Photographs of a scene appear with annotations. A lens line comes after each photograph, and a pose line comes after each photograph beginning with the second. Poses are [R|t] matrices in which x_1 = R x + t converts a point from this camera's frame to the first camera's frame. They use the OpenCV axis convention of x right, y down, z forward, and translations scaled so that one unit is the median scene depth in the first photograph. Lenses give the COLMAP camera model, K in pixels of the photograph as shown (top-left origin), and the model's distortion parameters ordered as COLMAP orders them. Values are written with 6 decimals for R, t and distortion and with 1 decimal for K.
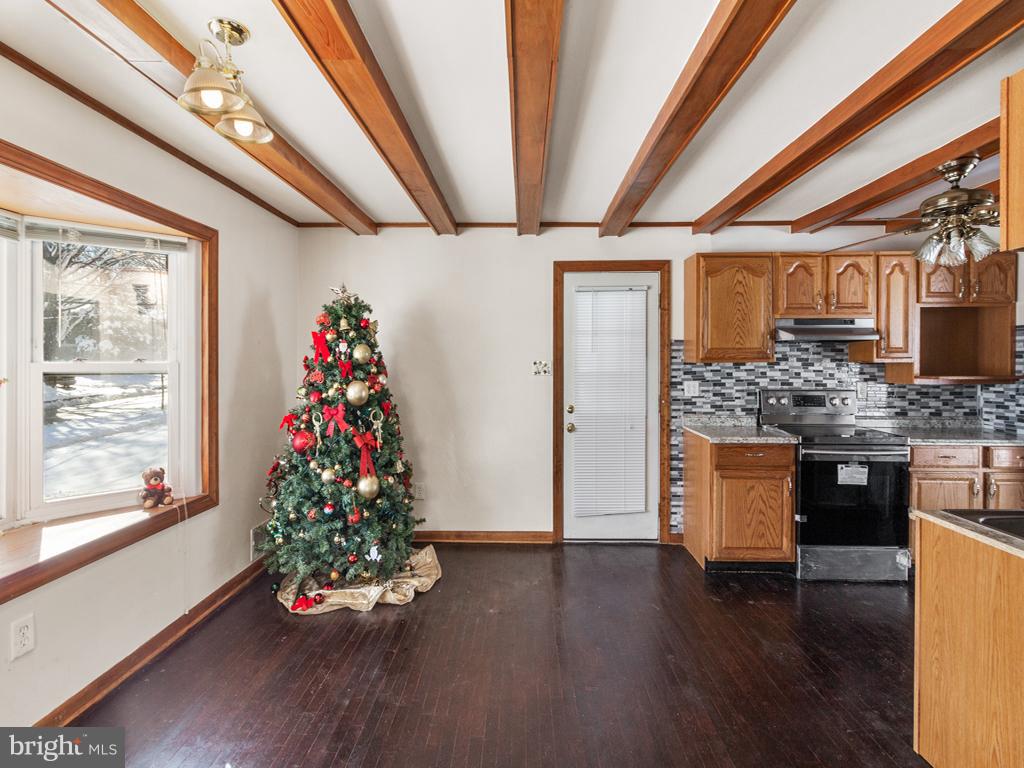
lens RADIAL K [[484.8, 0, 513.3], [0, 484.8, 361.6], [0, 0, 1]] dist [0.000345, 0.000491]
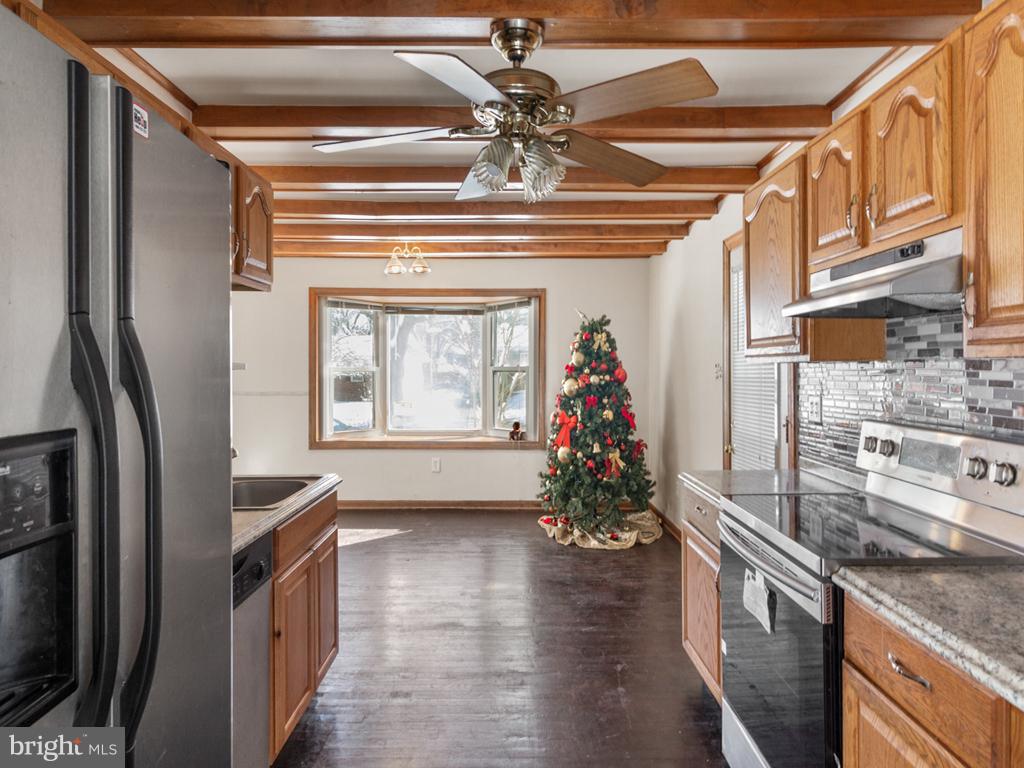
lens RADIAL K [[571.1, 0, 513.4], [0, 571.1, 366.2], [0, 0, 1]] dist [0.000469, 0.000160]
pose [[0.025347, -0.004983, -0.999666, 1.068768], [-0.000785, 0.999987, -0.005004, 0.009229], [0.999678, 0.000911, 0.025343, 0.644750]]
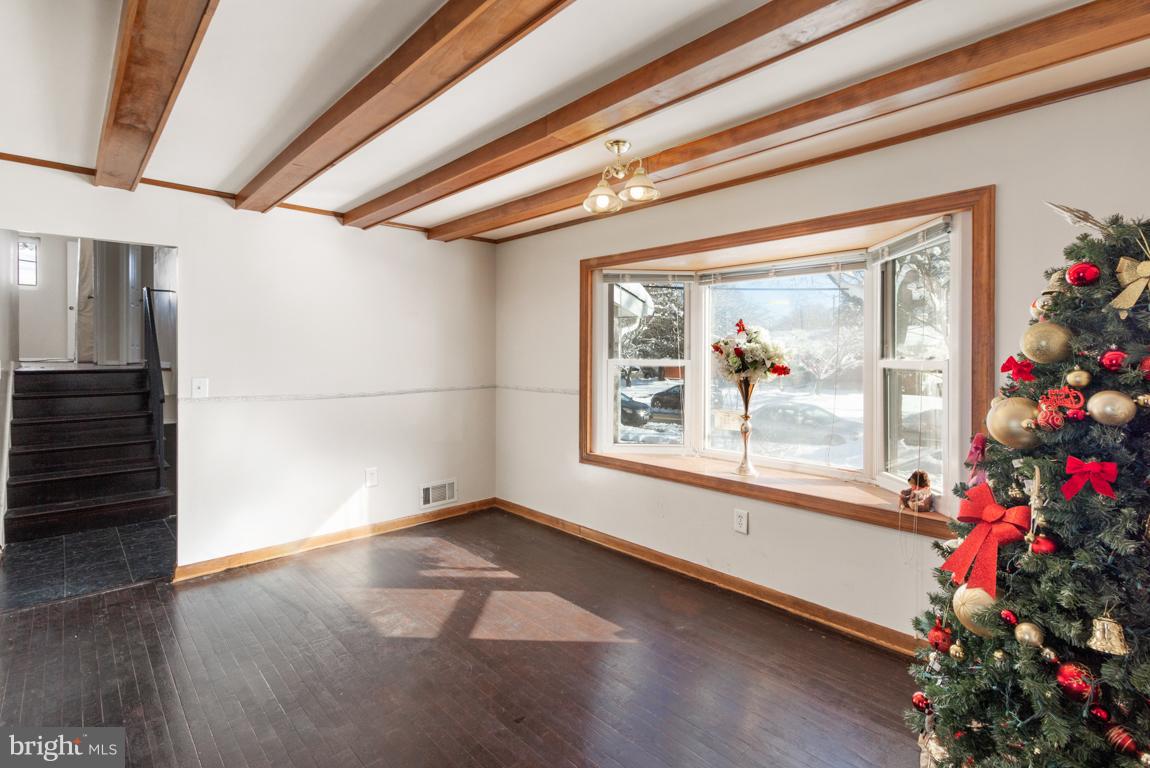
lens RADIAL K [[468.0, 0, 575.4], [0, 468.0, 357.2], [0, 0, 1]] dist [0.001249, 0.000259]
pose [[-0.754610, -0.003333, -0.656166, 0.273526], [-0.004917, 0.999988, 0.000574, -0.000129], [0.656156, 0.003659, -0.754617, 0.866172]]
